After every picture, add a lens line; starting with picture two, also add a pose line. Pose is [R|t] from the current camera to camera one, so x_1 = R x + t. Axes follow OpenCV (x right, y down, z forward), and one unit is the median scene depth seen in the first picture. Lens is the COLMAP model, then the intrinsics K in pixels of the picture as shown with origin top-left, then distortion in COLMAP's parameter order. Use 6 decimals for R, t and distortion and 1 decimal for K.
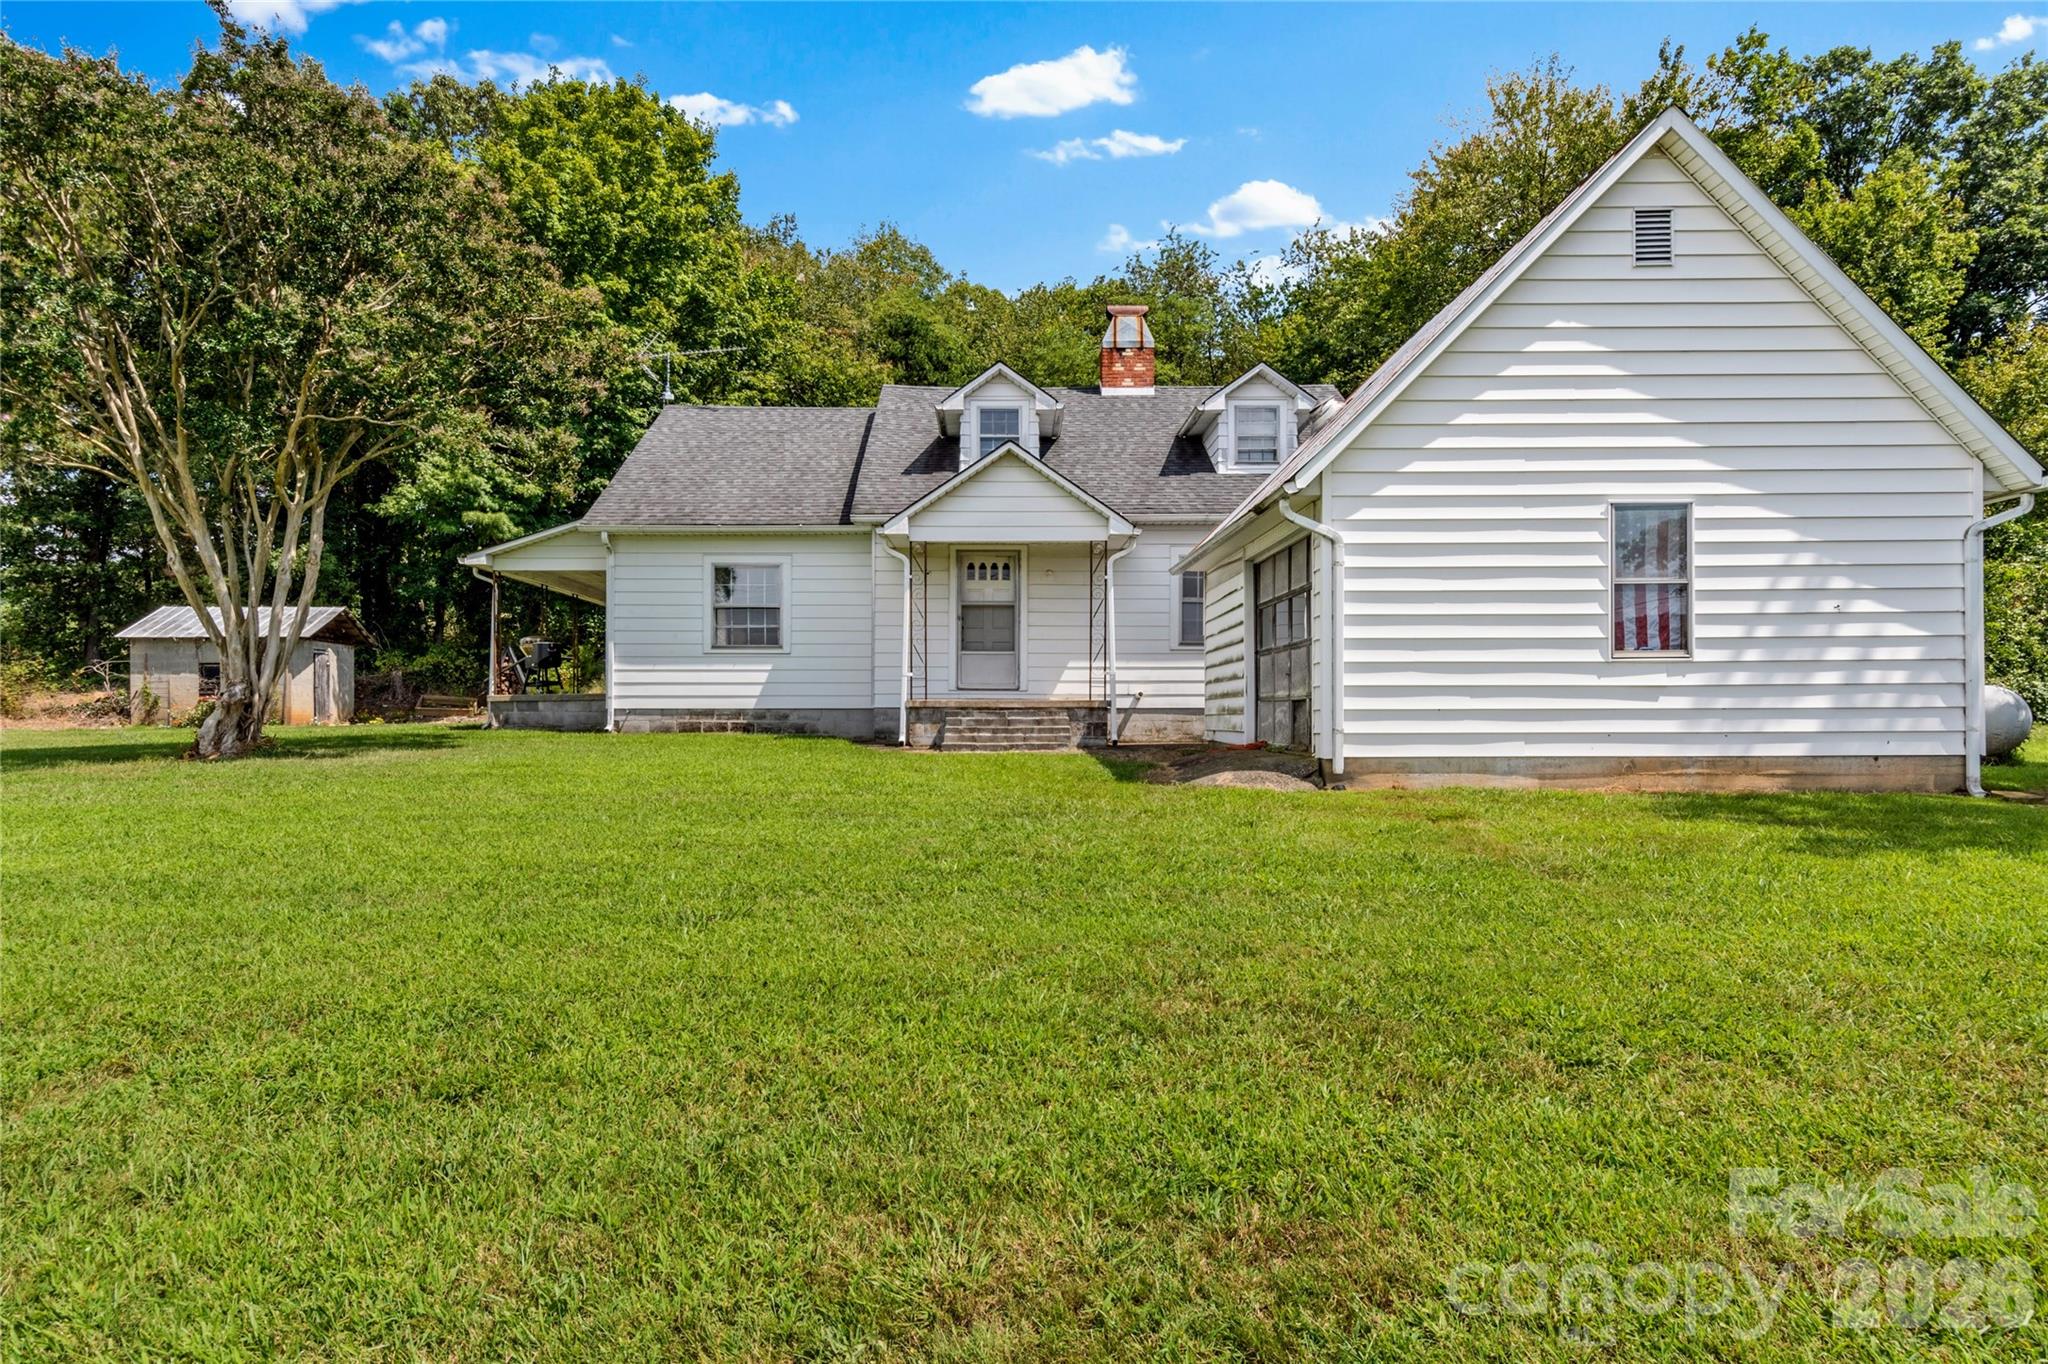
lens RADIAL K [[1106.1, 0, 1024.0], [0, 1106.1, 667.9], [0, 0, 1]] dist [0.001975, -0.000601]
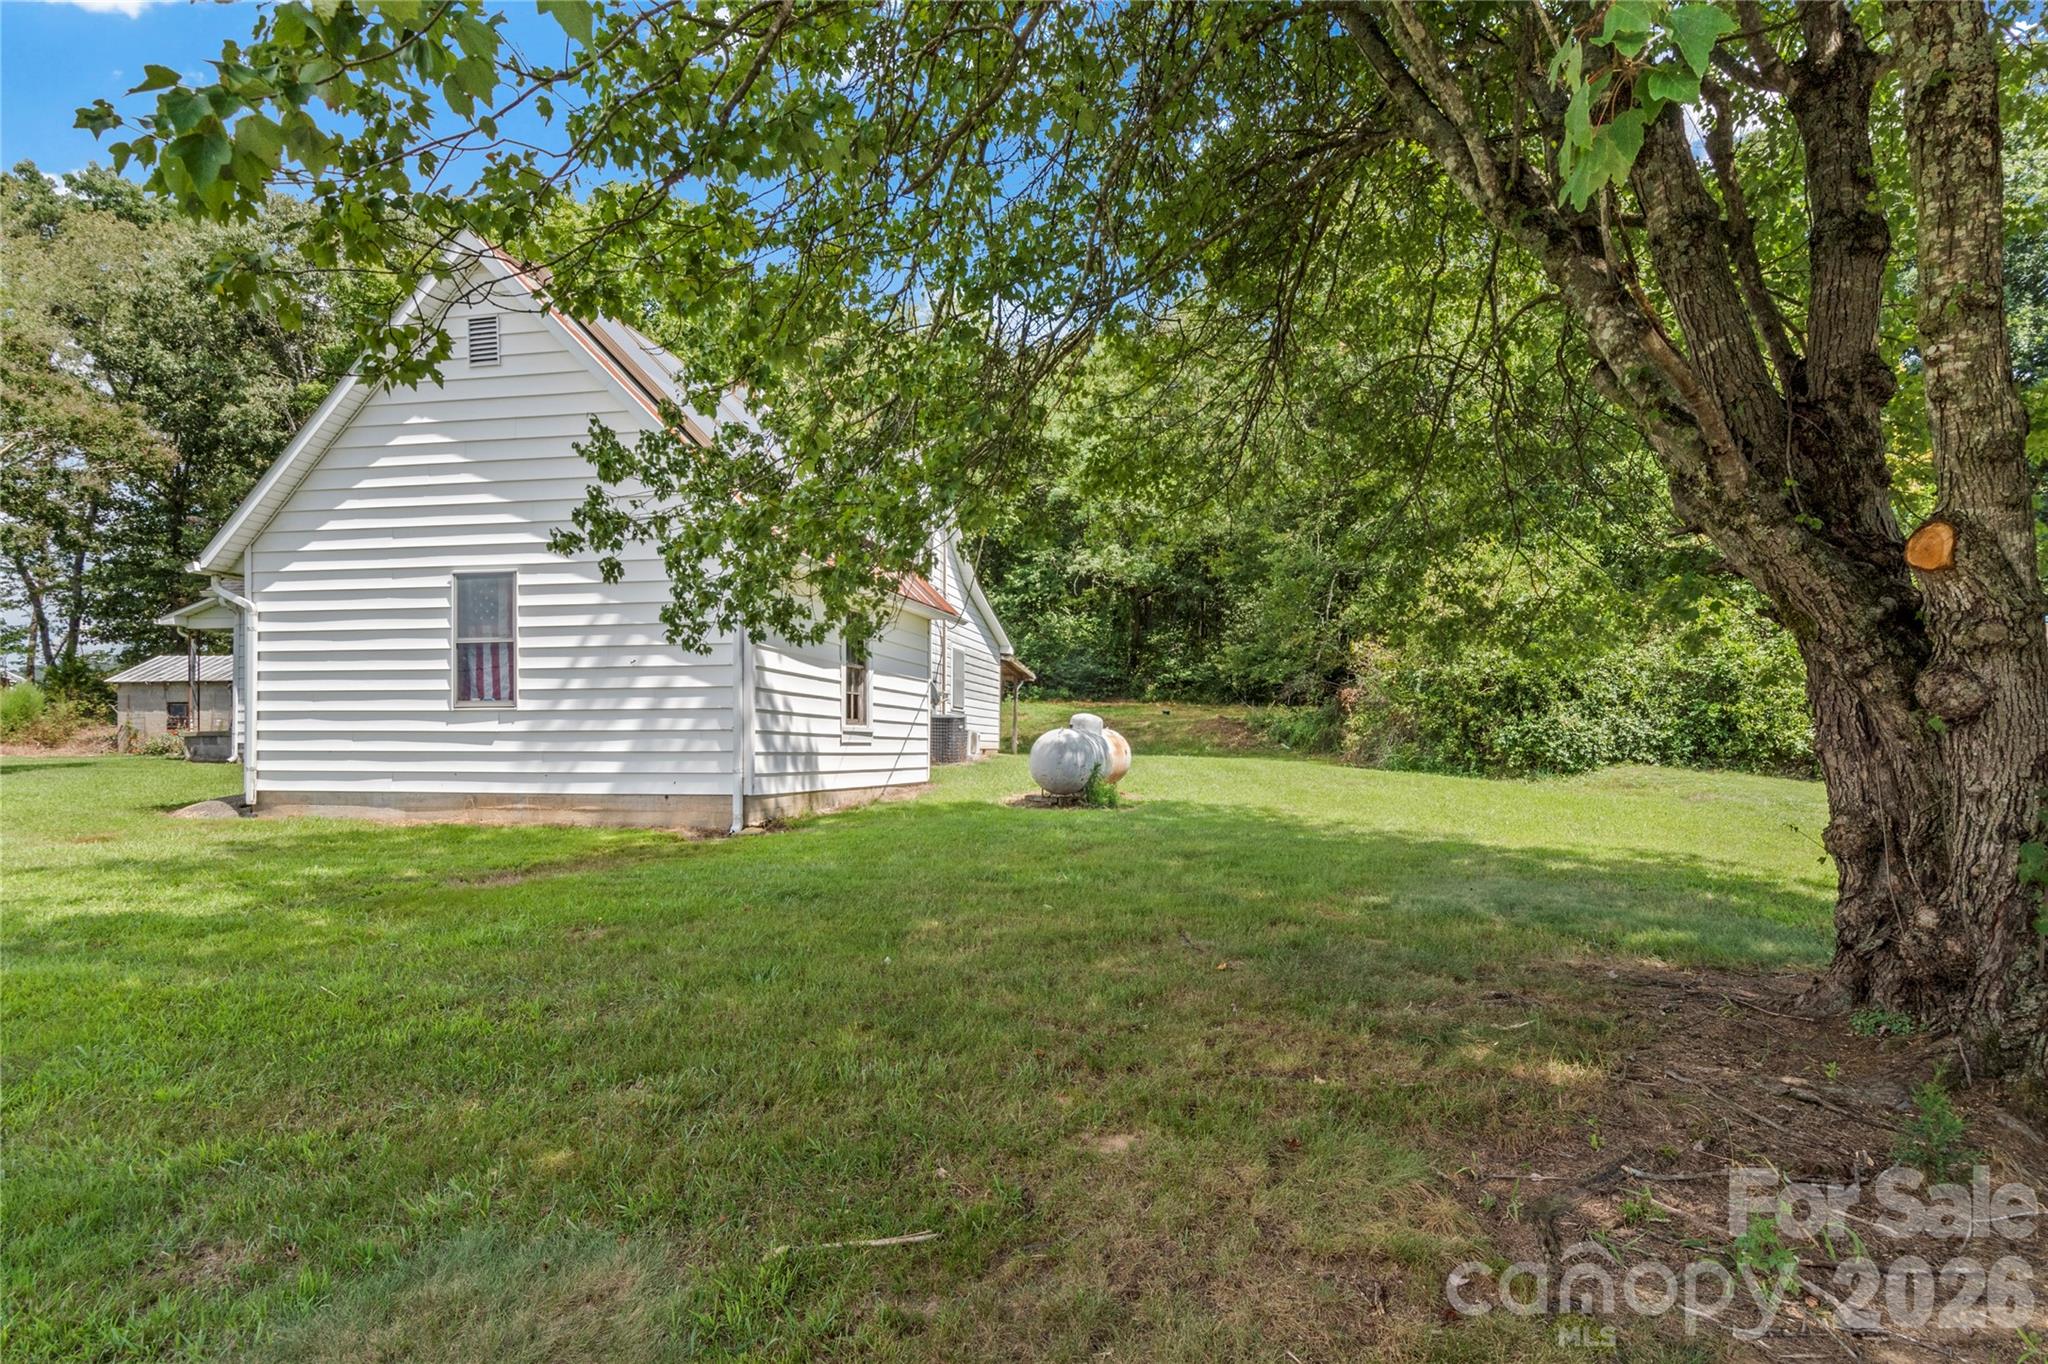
lens RADIAL K [[1106.1, 0, 1025.2], [0, 1106.1, 702.9], [0, 0, 1]] dist [0.001975, -0.000601]
pose [[0.982981, -0.001913, -0.183697, 1.327006], [0.002465, 0.999993, 0.002780, -0.015564], [0.183690, -0.003186, 0.982979, -0.027283]]
